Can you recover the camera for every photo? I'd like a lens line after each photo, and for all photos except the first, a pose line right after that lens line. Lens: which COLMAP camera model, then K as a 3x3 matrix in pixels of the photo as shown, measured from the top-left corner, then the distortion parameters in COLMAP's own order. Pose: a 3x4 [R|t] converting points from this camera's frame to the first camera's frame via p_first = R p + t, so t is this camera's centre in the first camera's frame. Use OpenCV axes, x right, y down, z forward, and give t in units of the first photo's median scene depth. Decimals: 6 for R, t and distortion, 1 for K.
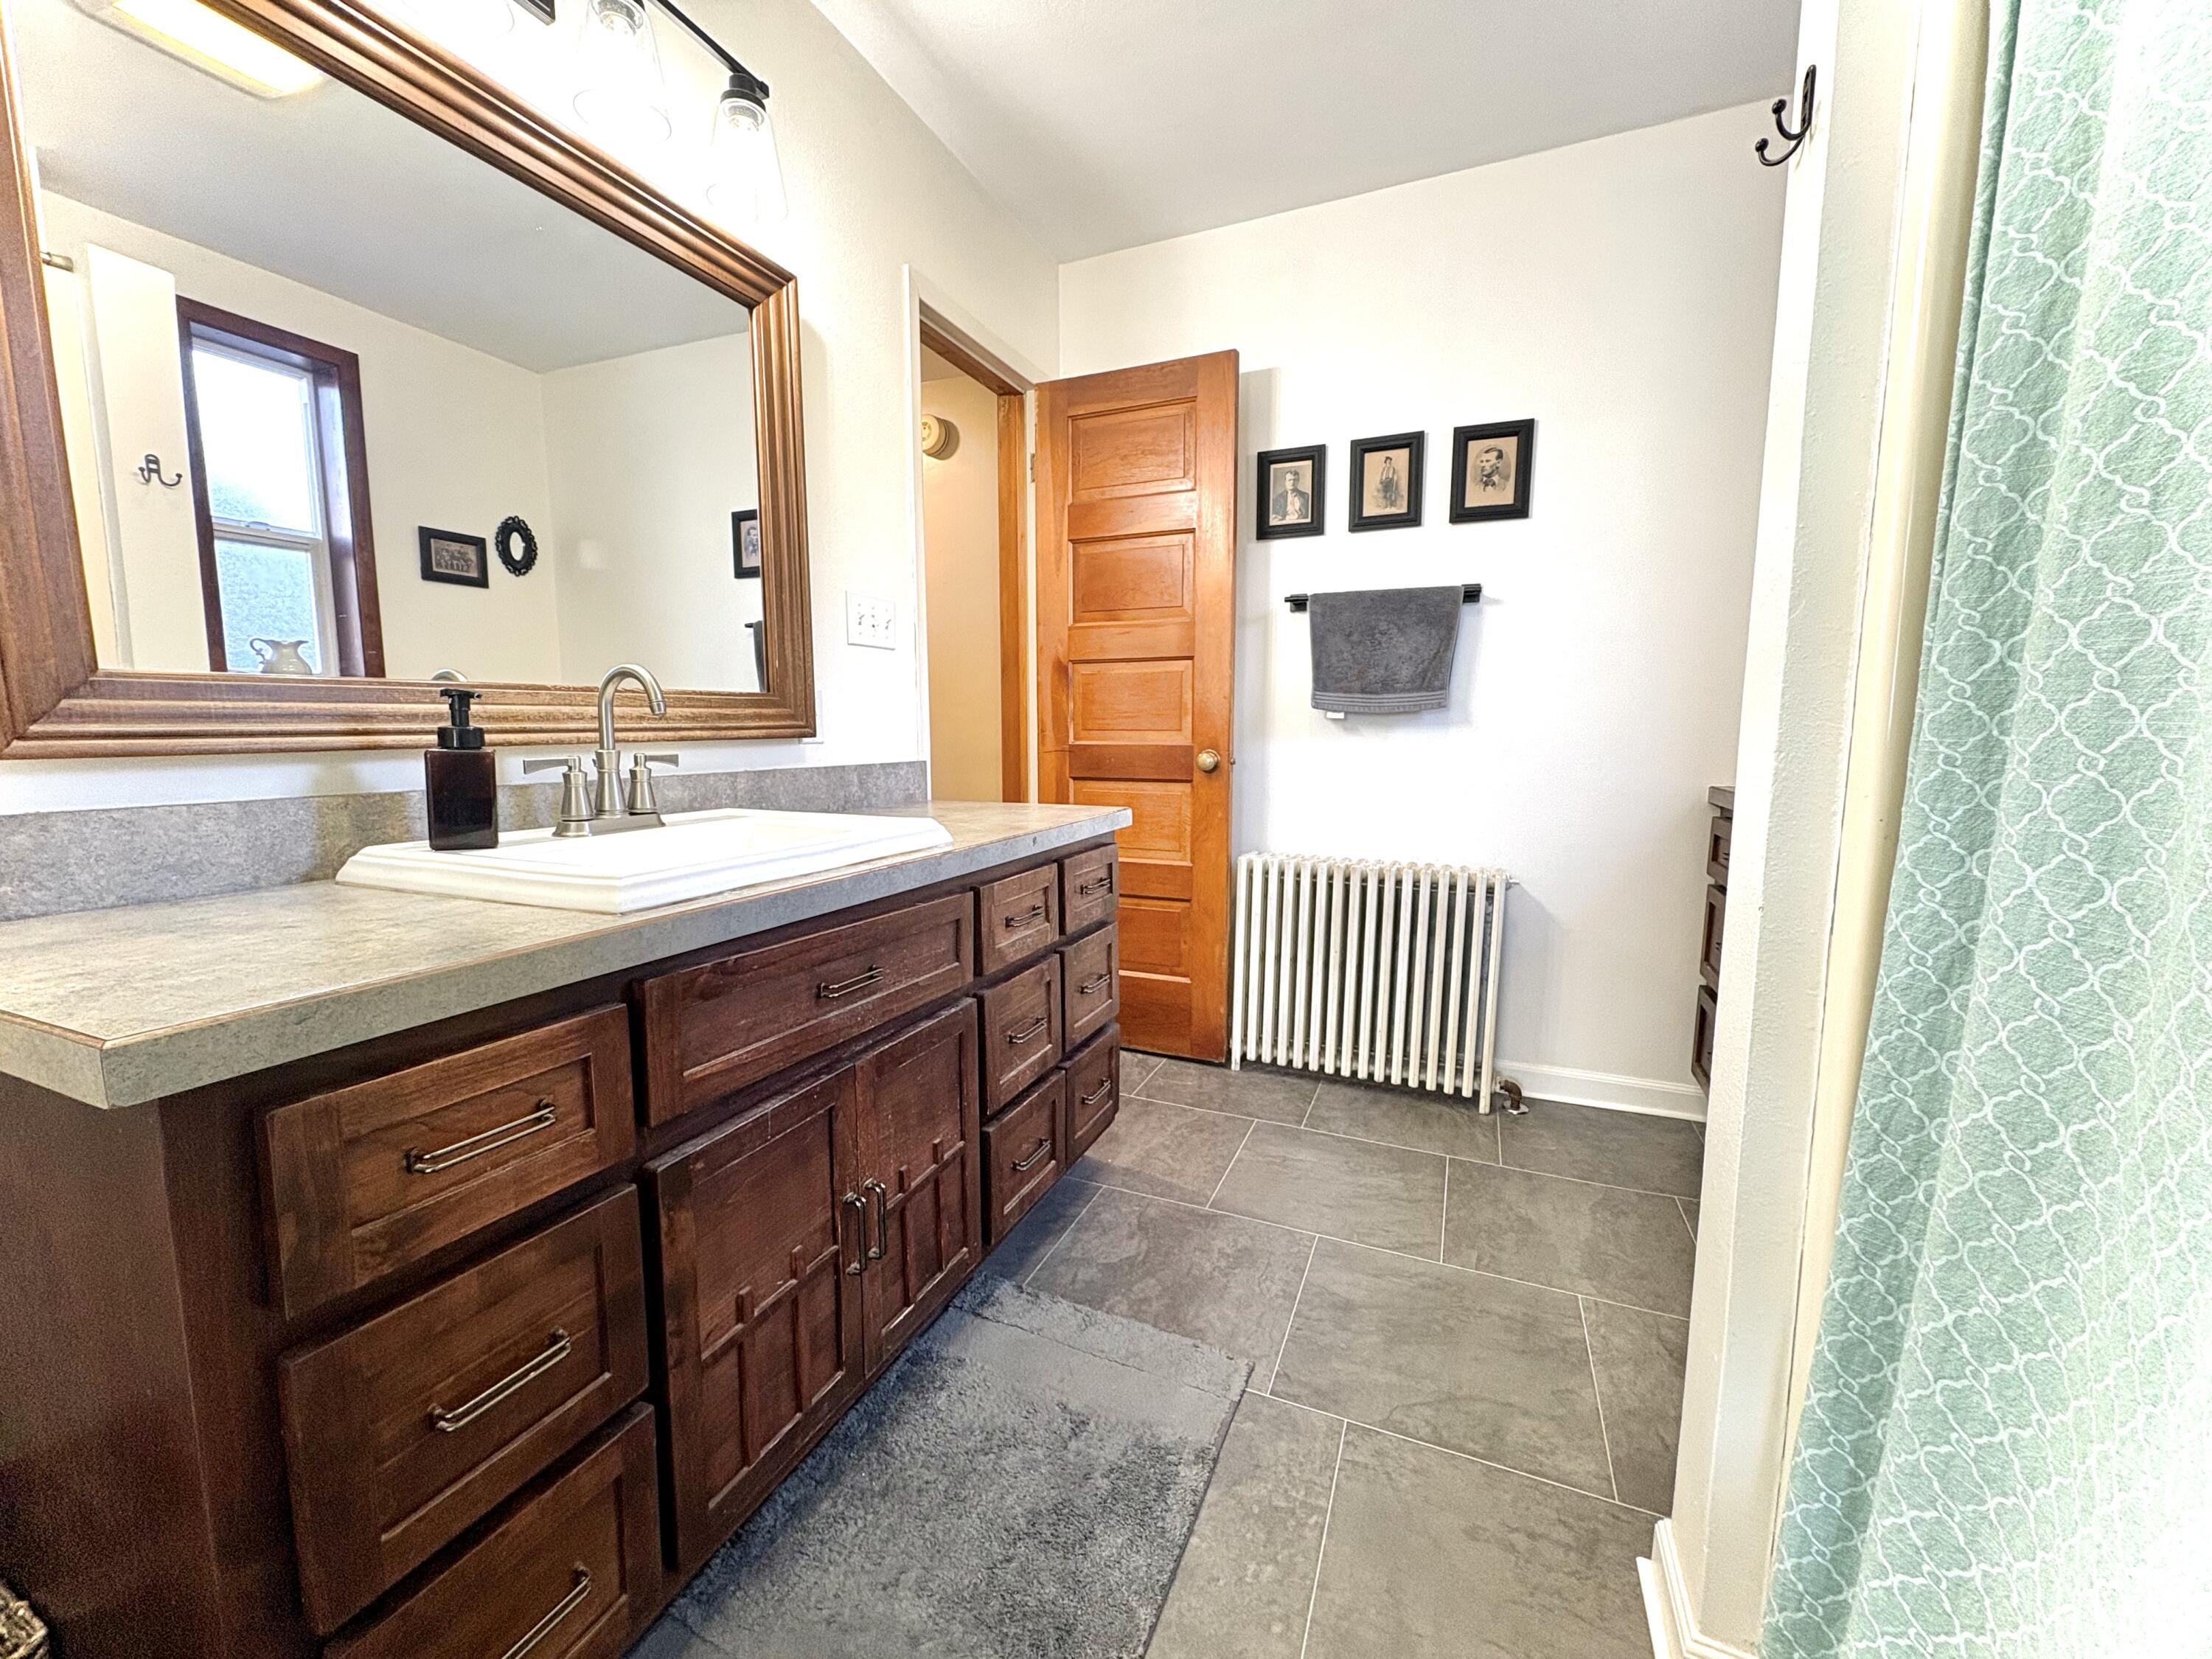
lens RADIAL K [[876.3, 0, 1104.5], [0, 876.3, 828.7], [0, 0, 1]] dist [-0.001191, 0.000133]
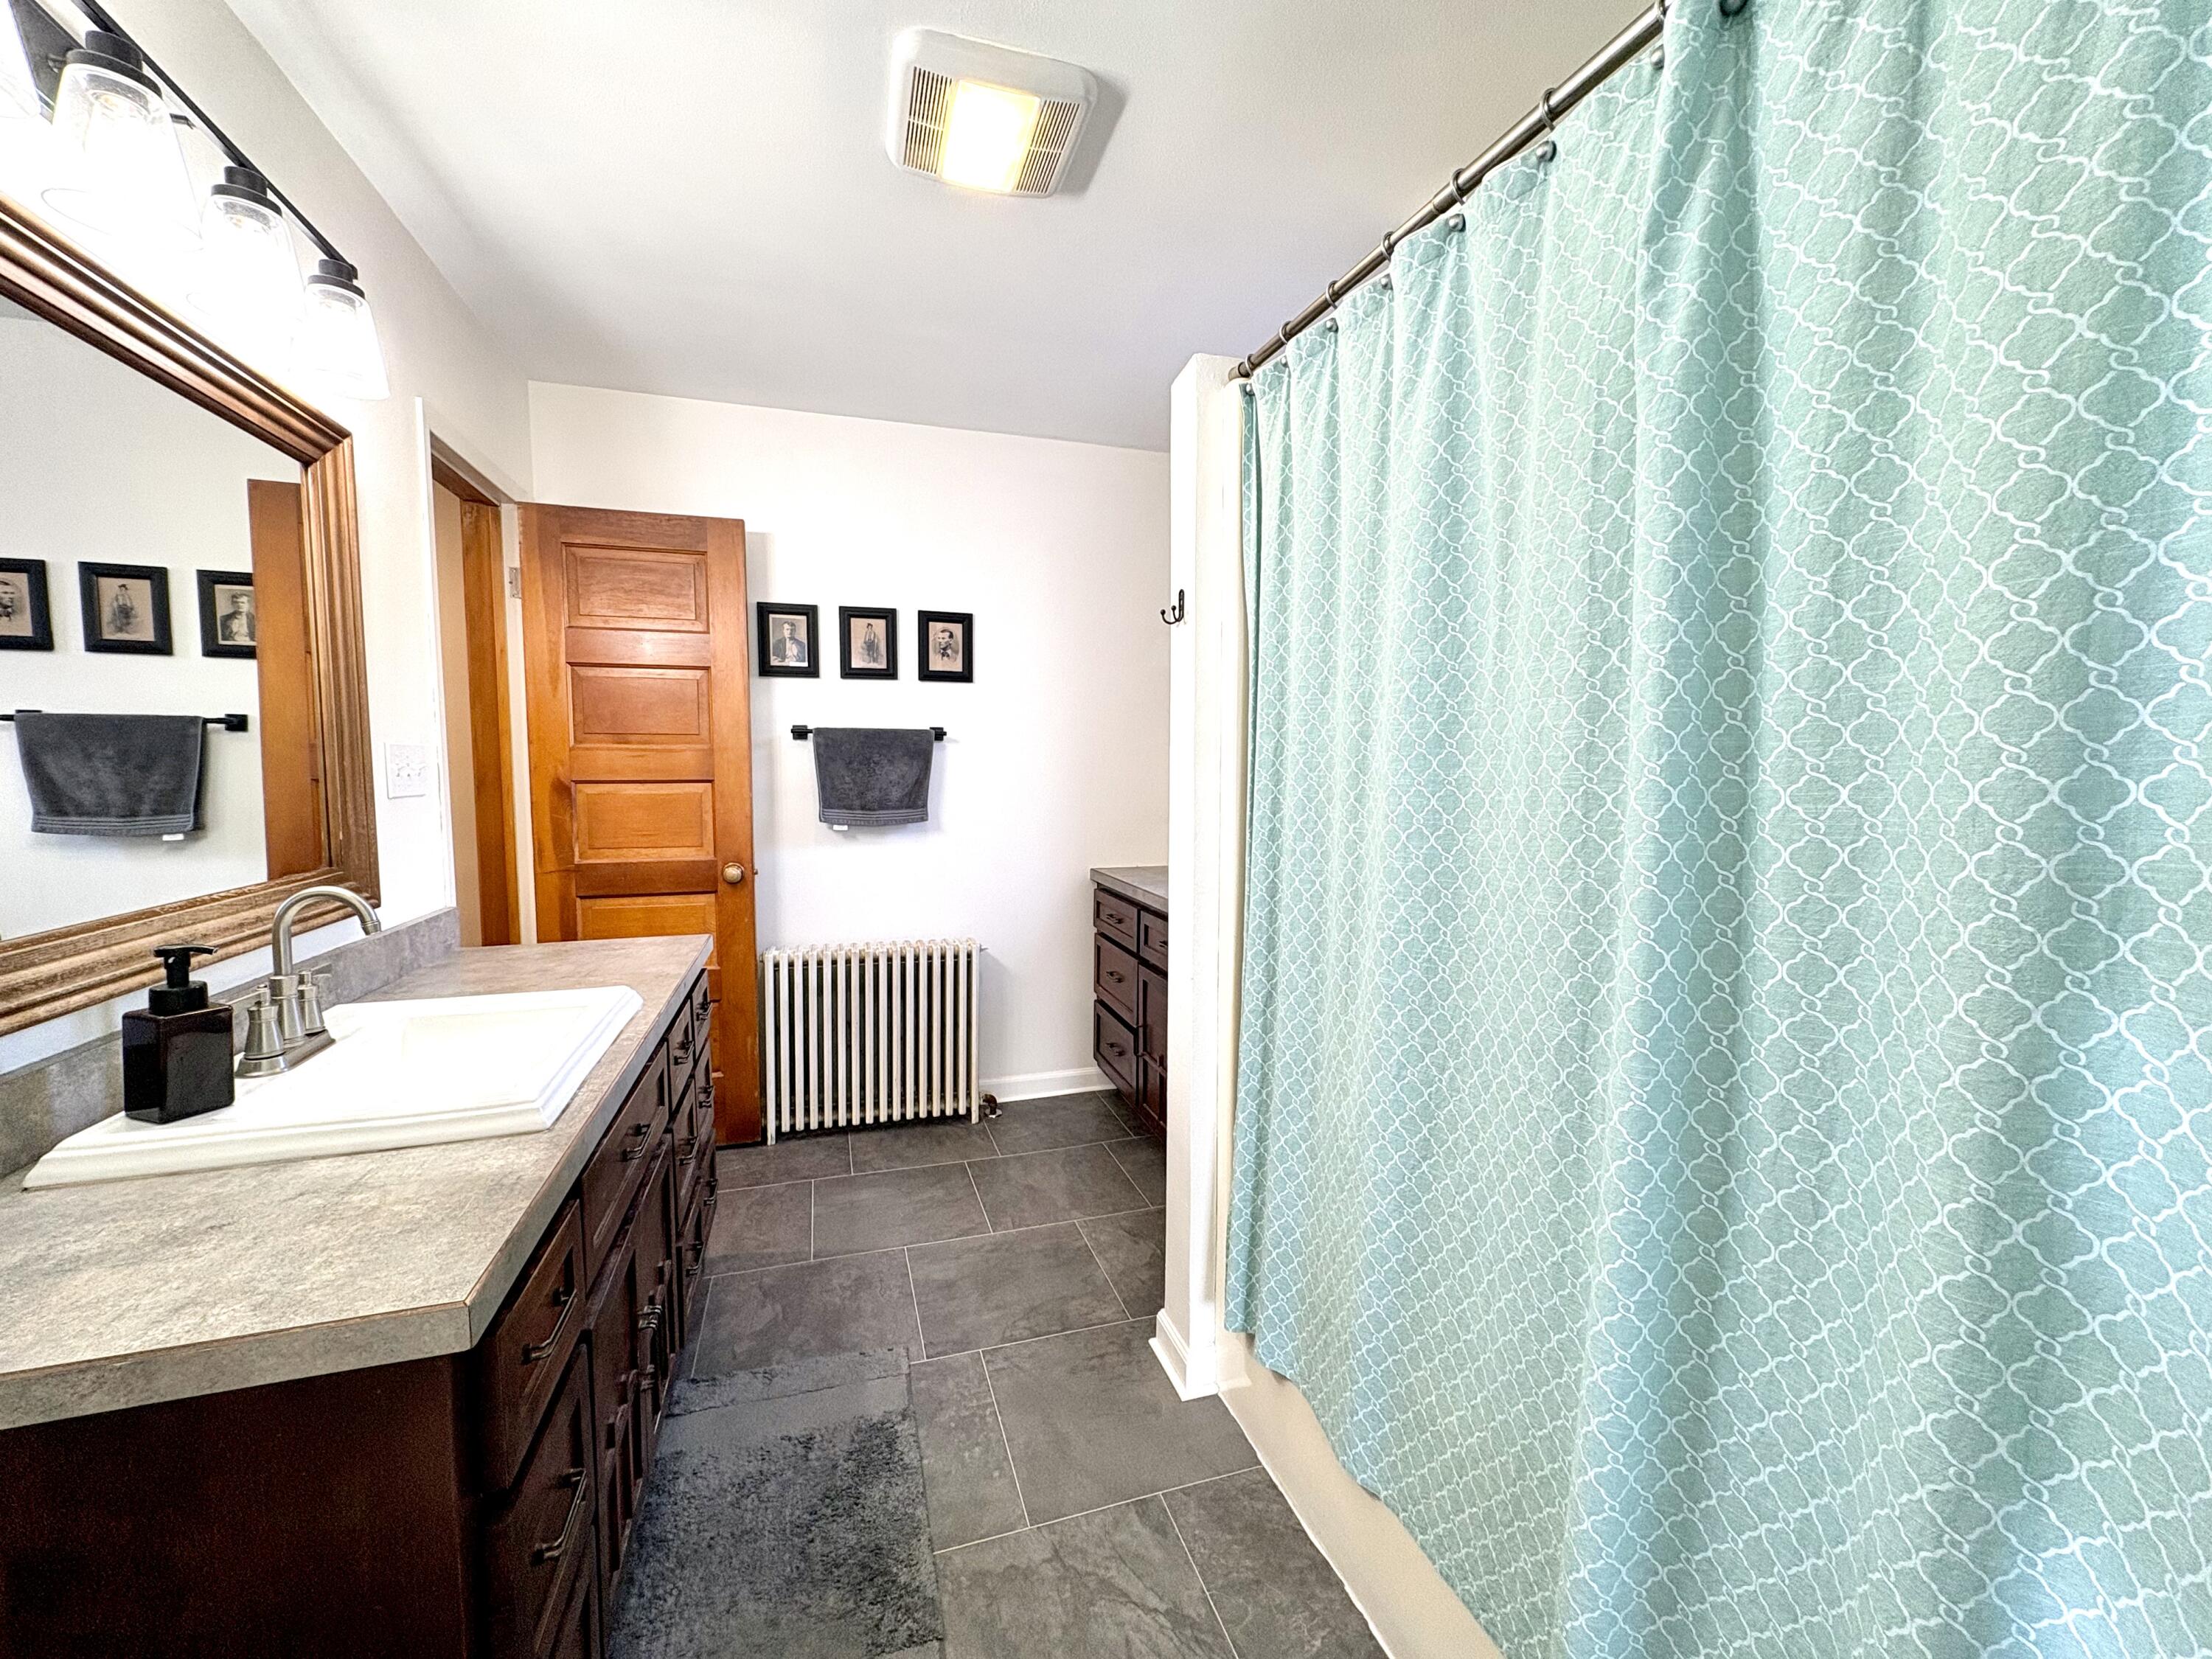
lens RADIAL K [[876.3, 0, 1104.5], [0, 876.3, 828.7], [0, 0, 1]] dist [-0.001191, 0.000133]
pose [[0.756655, -0.047589, 0.652081, -0.273108], [0.074552, 0.997122, -0.013738, -0.091561], [-0.649550, 0.059009, 0.758025, -0.170472]]
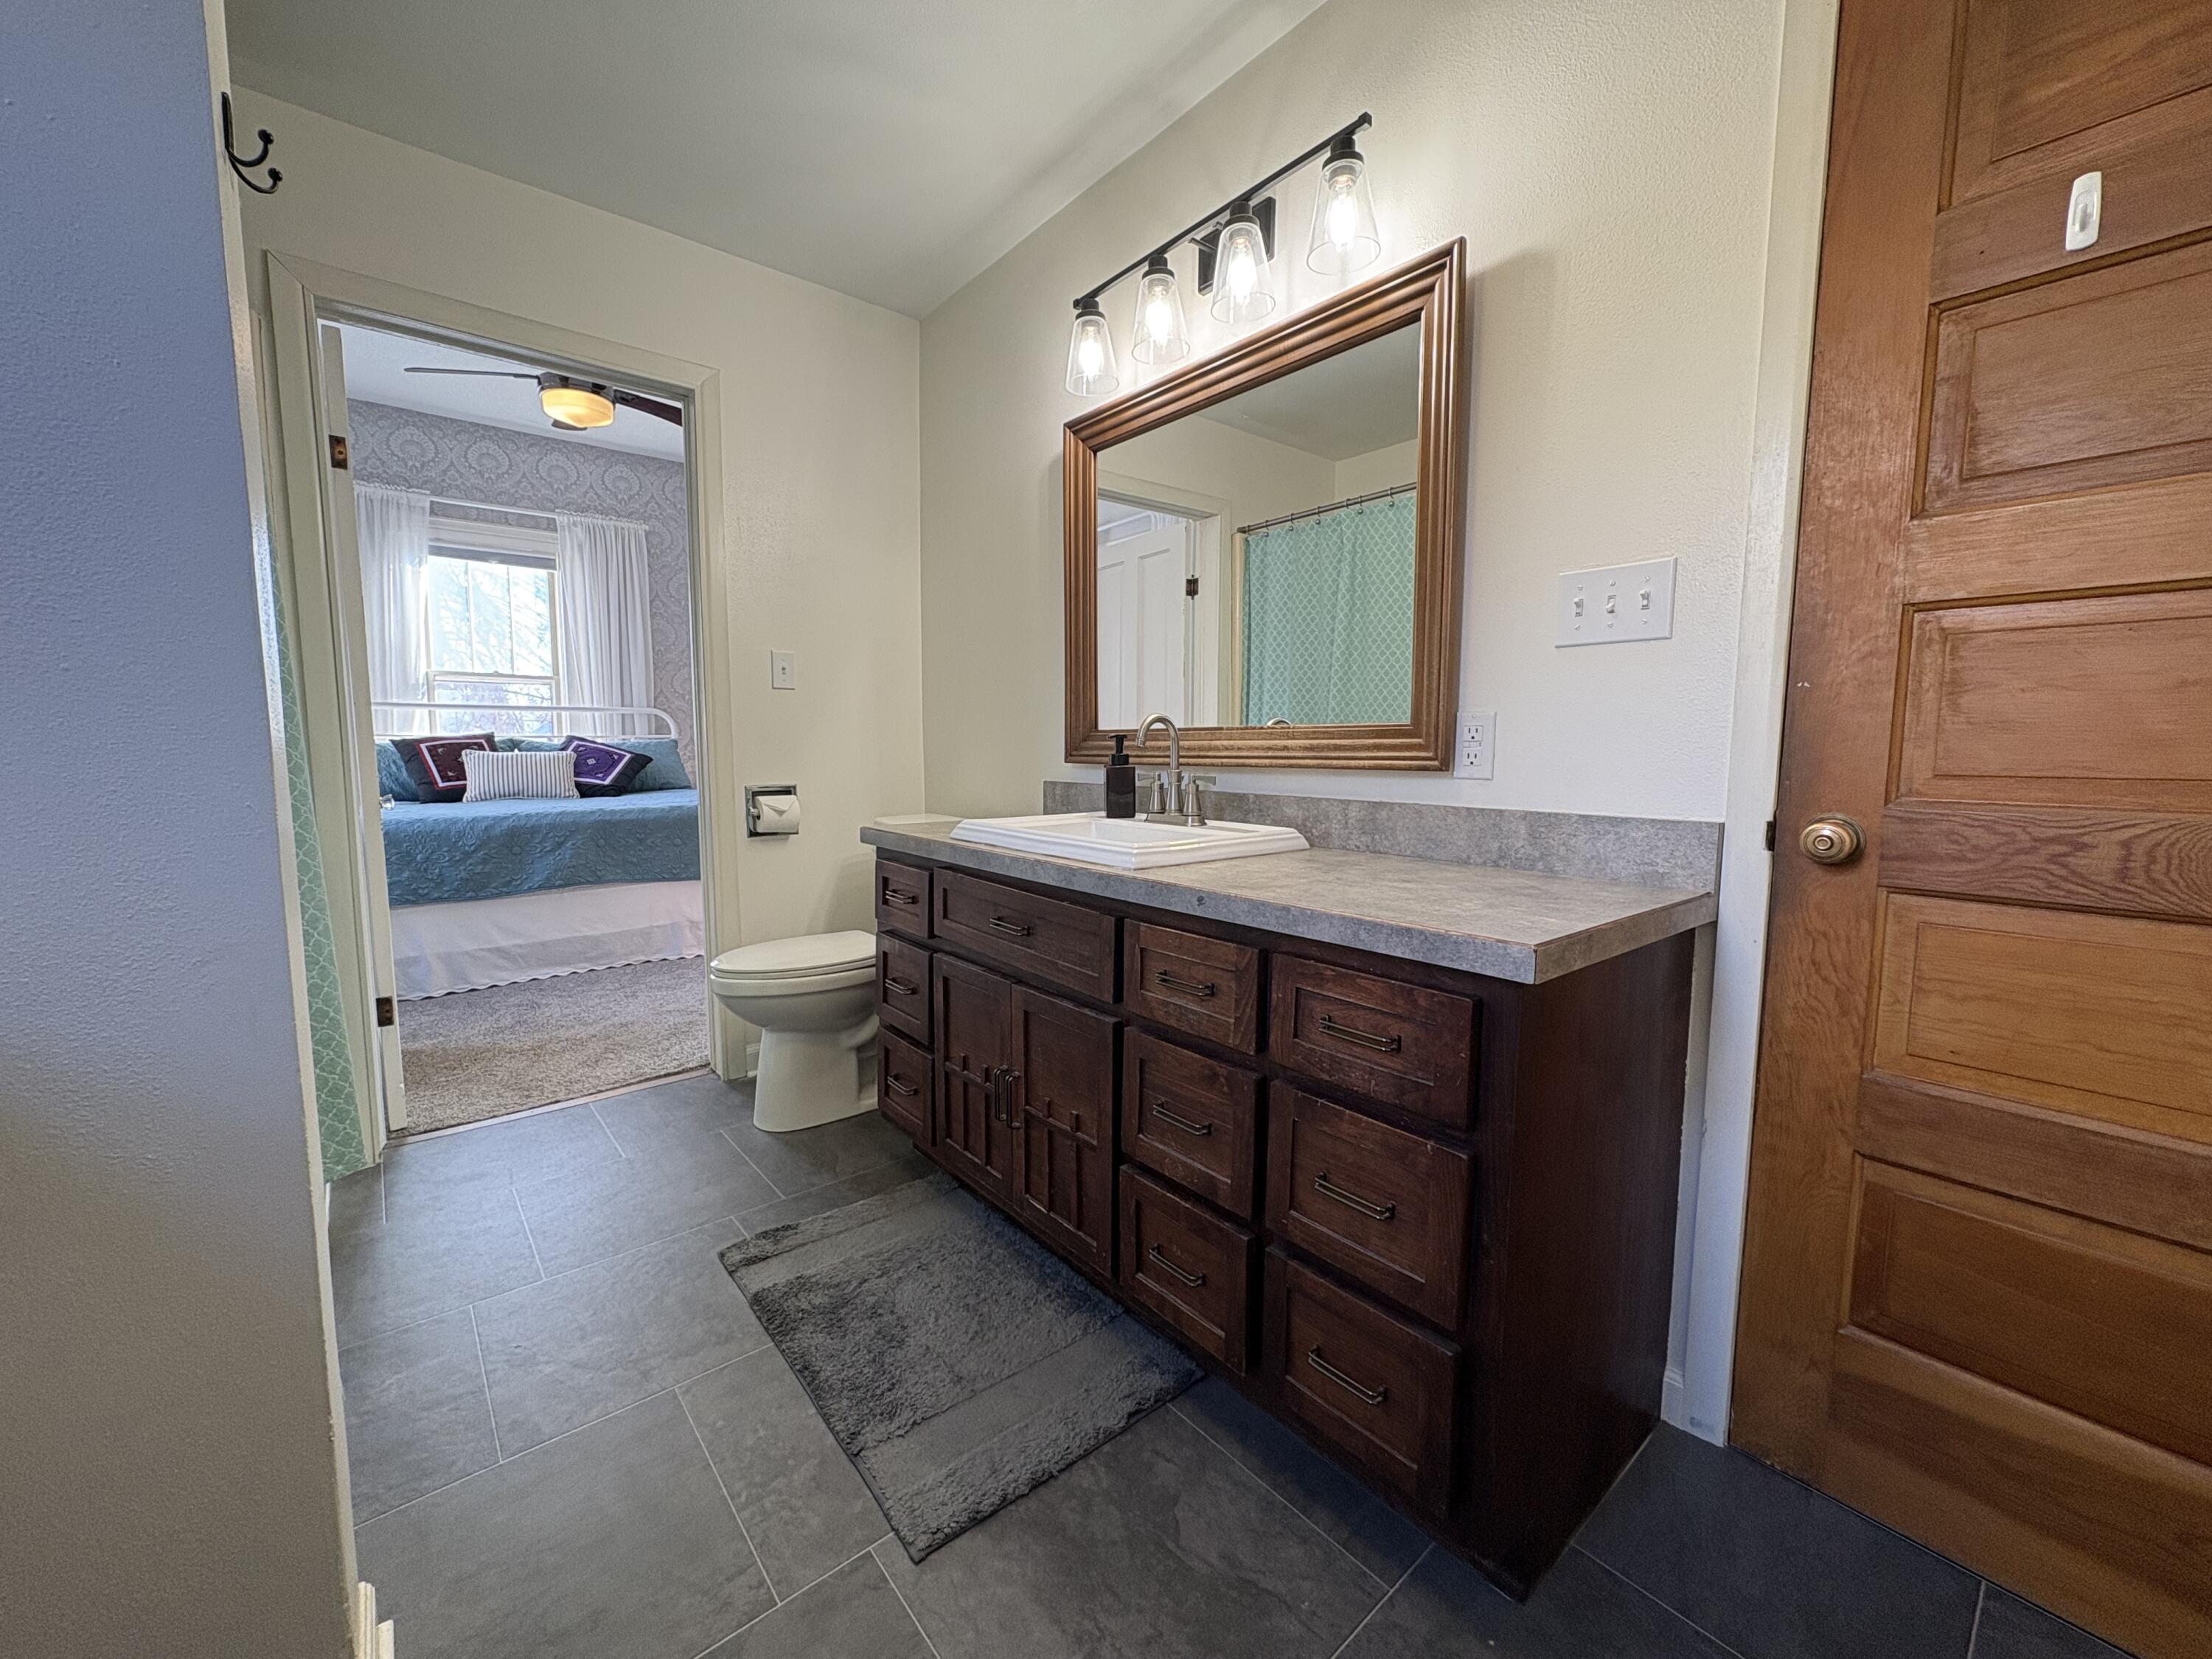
lens RADIAL K [[876.3, 0, 1104.5], [0, 876.3, 828.7], [0, 0, 1]] dist [-0.001191, 0.000133]
pose [[-0.453251, 0.084562, -0.887363, 0.453293], [-0.109293, 0.982707, 0.149473, -0.109691], [0.884657, 0.164731, -0.436171, 0.849164]]
